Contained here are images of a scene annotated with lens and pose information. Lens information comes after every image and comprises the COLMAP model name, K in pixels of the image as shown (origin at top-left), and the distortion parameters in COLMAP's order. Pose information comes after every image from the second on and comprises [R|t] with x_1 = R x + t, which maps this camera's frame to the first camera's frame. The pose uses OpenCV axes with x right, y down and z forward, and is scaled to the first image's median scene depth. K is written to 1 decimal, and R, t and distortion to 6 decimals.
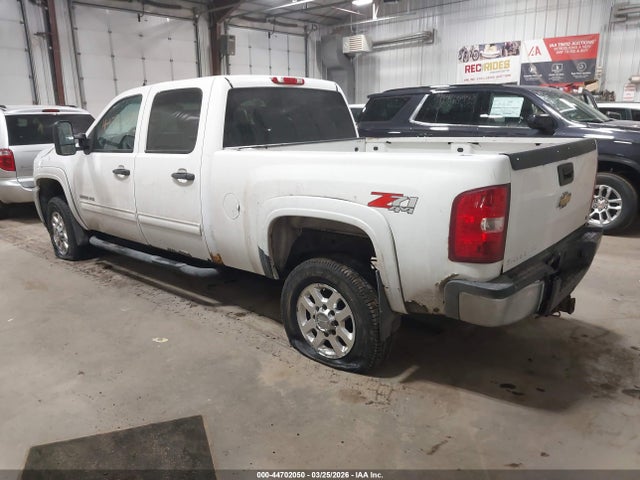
lens RADIAL K [[493.2, 0, 322.0], [0, 493.2, 239.1], [0, 0, 1]] dist [0.004274, -0.046702]
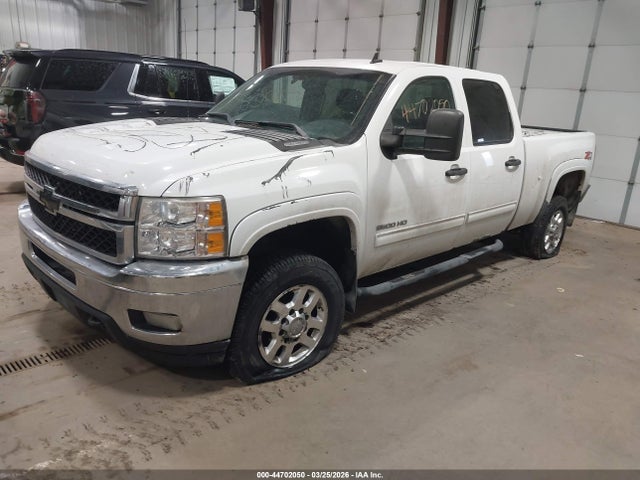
lens RADIAL K [[493.2, 0, 322.0], [0, 493.2, 239.1], [0, 0, 1]] dist [0.004274, -0.046702]
pose [[0.104166, -0.261391, 0.959596, -1.157320], [0.186659, 0.952838, 0.239288, -0.248216], [-0.976887, 0.154192, 0.148045, 1.026599]]
